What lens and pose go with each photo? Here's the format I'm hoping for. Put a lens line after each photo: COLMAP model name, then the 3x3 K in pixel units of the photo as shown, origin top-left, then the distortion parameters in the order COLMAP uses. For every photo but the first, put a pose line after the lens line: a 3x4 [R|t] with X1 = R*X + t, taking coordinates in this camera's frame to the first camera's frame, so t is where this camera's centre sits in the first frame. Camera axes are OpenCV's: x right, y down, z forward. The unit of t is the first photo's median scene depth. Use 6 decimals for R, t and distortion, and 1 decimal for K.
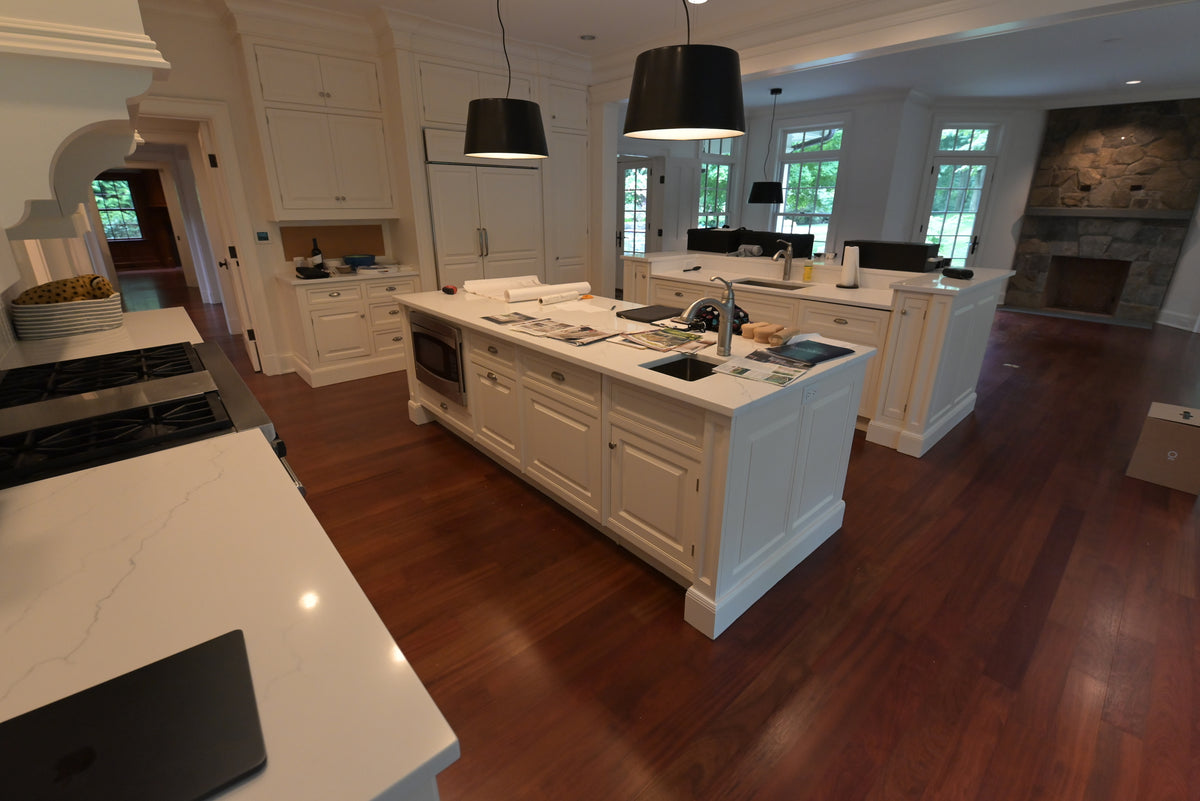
lens RADIAL K [[512.1, 0, 596.8], [0, 512.1, 387.3], [0, 0, 1]] dist [-0.011877, -0.005996]
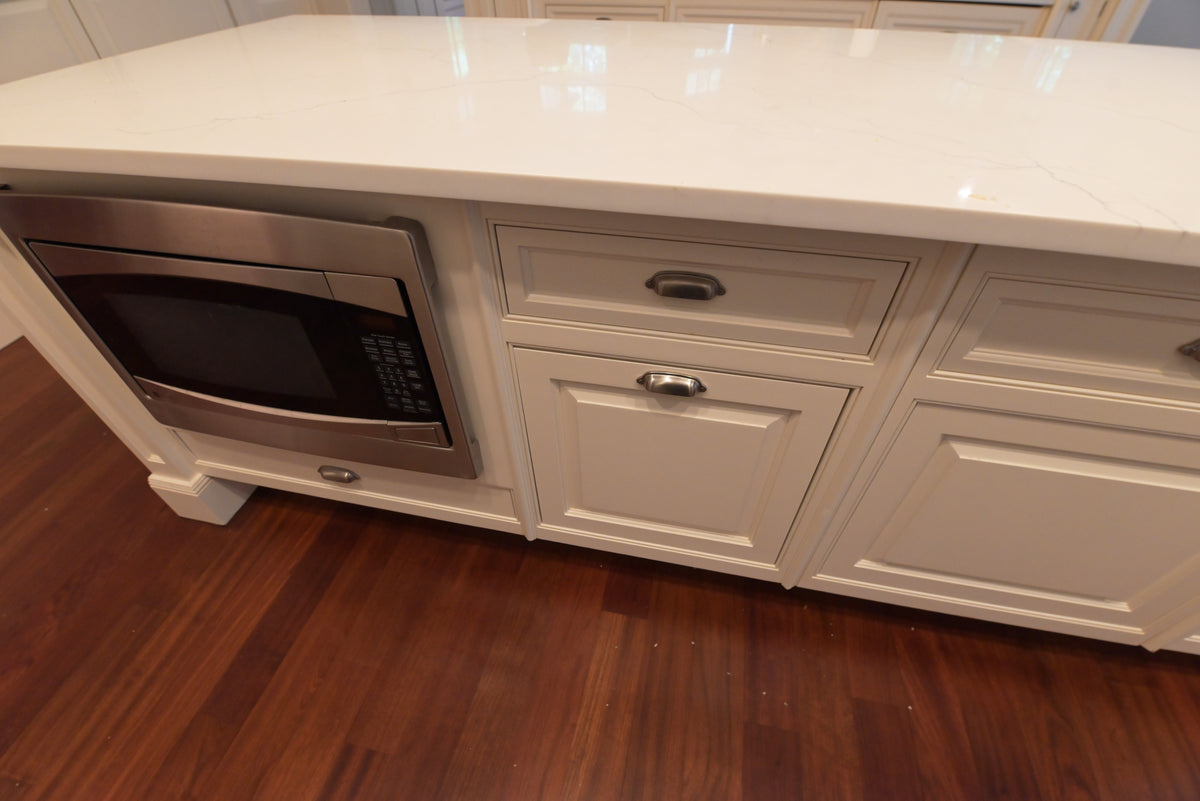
lens RADIAL K [[512.1, 0, 600.5], [0, 512.1, 392.0], [0, 0, 1]] dist [-0.011877, -0.005996]
pose [[0.802007, -0.412496, 0.432010, -0.144715], [0.209180, 0.871412, 0.443717, -0.058148], [-0.559490, -0.265496, 0.785164, 0.343726]]
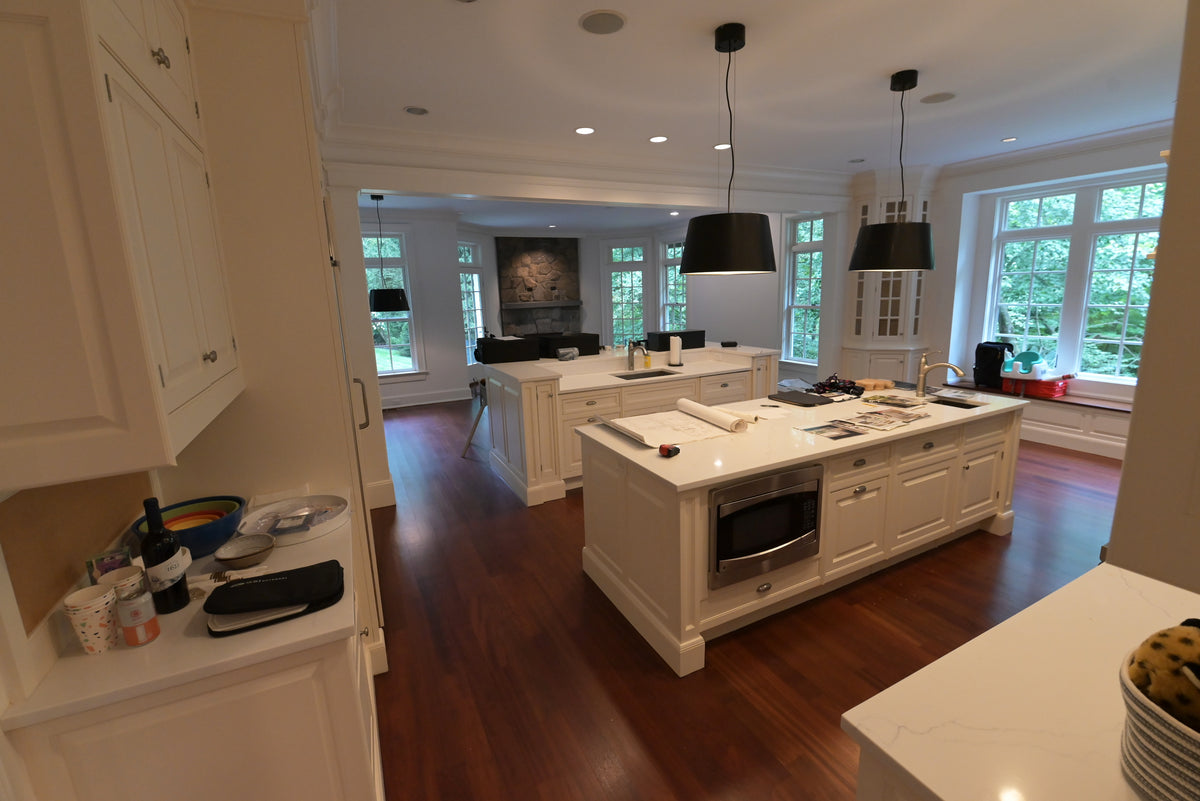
lens RADIAL K [[512.1, 0, 606.8], [0, 512.1, 390.9], [0, 0, 1]] dist [-0.011877, -0.005996]
pose [[0.254515, -0.194184, 0.947373, -0.509044], [0.354172, 0.930288, 0.095532, -0.193584], [-0.899880, 0.311219, 0.305547, 0.453009]]
